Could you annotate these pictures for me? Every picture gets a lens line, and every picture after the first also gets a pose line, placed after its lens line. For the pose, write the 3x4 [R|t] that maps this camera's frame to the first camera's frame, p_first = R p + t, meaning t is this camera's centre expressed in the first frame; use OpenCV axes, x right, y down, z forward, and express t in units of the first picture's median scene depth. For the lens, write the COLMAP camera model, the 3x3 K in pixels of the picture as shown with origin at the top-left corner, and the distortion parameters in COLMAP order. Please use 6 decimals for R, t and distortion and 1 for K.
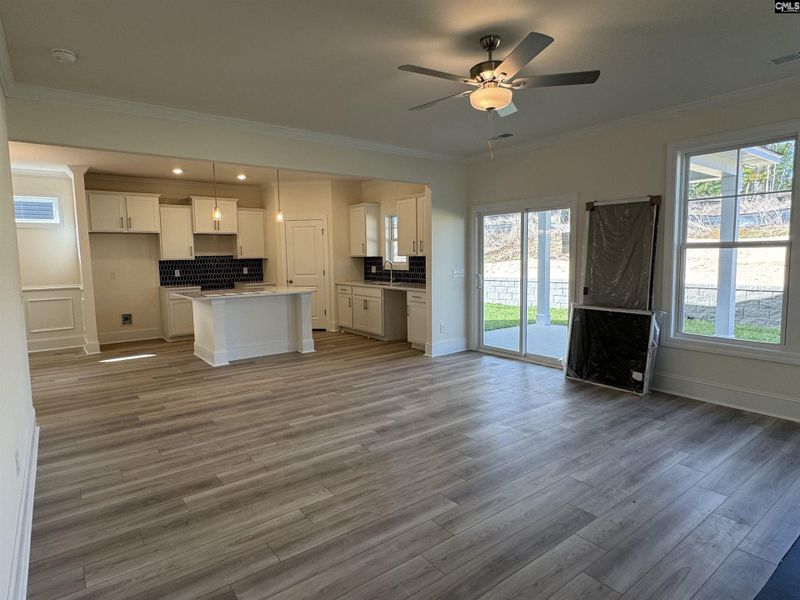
lens RADIAL K [[456.6, 0, 400.0], [0, 456.6, 300.0], [0, 0, 1]] dist [0.000416, 0.000036]
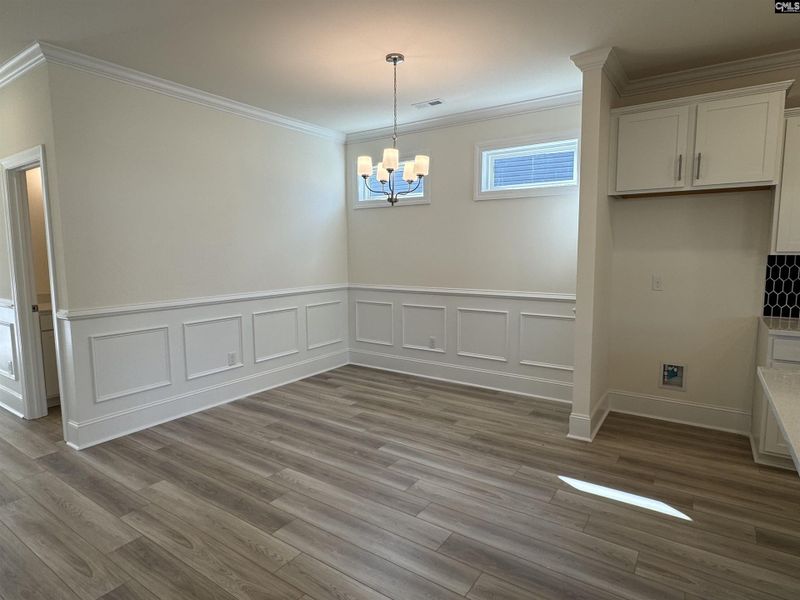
lens RADIAL K [[456.6, 0, 400.0], [0, 456.6, 300.0], [0, 0, 1]] dist [0.000416, 0.000036]
pose [[0.315233, 0.119366, -0.941478, -0.247392], [-0.095528, 0.991011, 0.093661, -0.054745], [0.944194, 0.060412, 0.323802, 0.572907]]
